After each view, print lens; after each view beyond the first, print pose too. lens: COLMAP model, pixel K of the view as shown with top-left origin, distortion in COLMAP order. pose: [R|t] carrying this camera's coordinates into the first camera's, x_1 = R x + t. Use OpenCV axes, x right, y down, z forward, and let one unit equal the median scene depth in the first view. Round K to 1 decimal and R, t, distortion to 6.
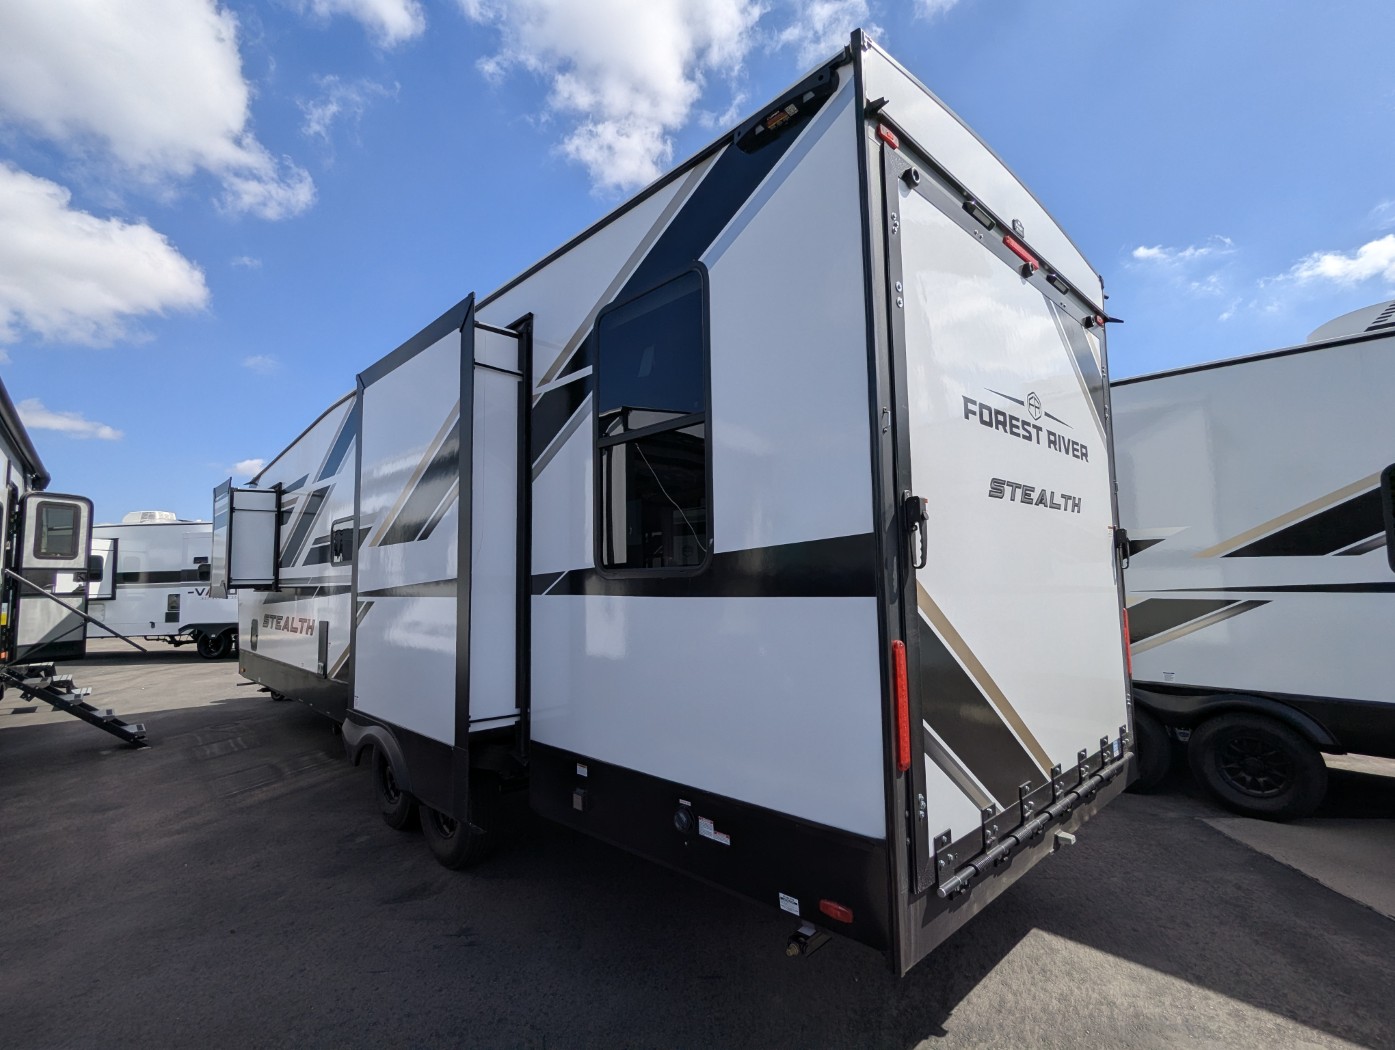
lens RADIAL K [[659.7, 0, 685.6], [0, 659.7, 523.7], [0, 0, 1]] dist [-0.002382, 0.001801]
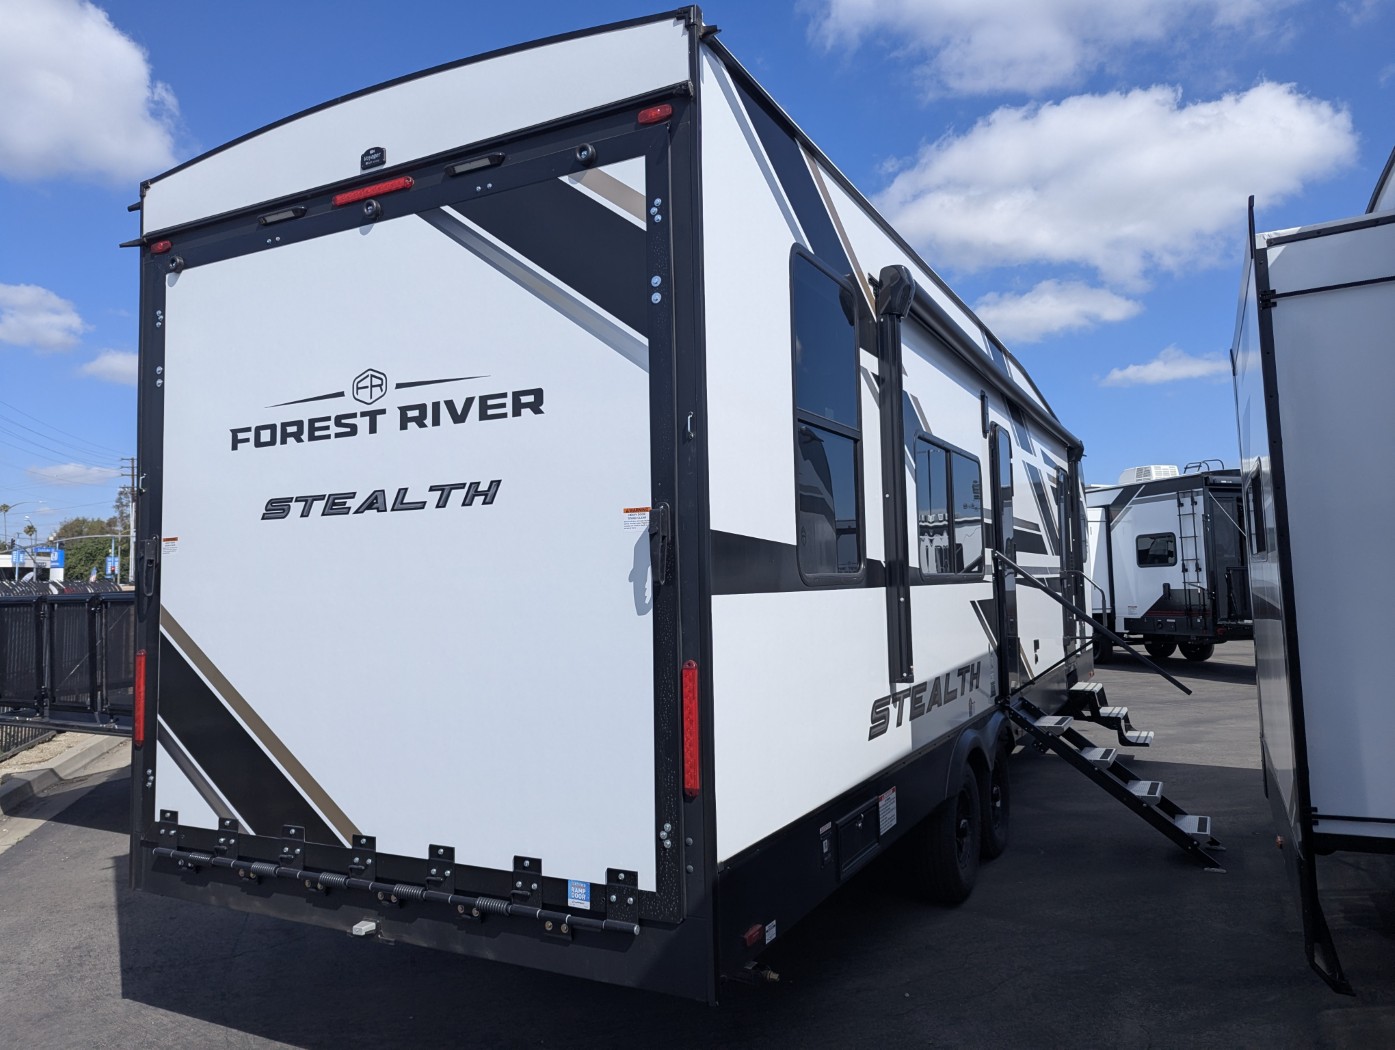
lens RADIAL K [[1000.4, 0, 688.7], [0, 1000.4, 525.5], [0, 0, 1]] dist [0.021859, 0.000309]
pose [[0.322200, -0.052500, -0.945215, 1.918751], [0.092226, 0.995452, -0.023853, 0.056942], [0.942168, -0.079488, 0.325577, 1.022713]]
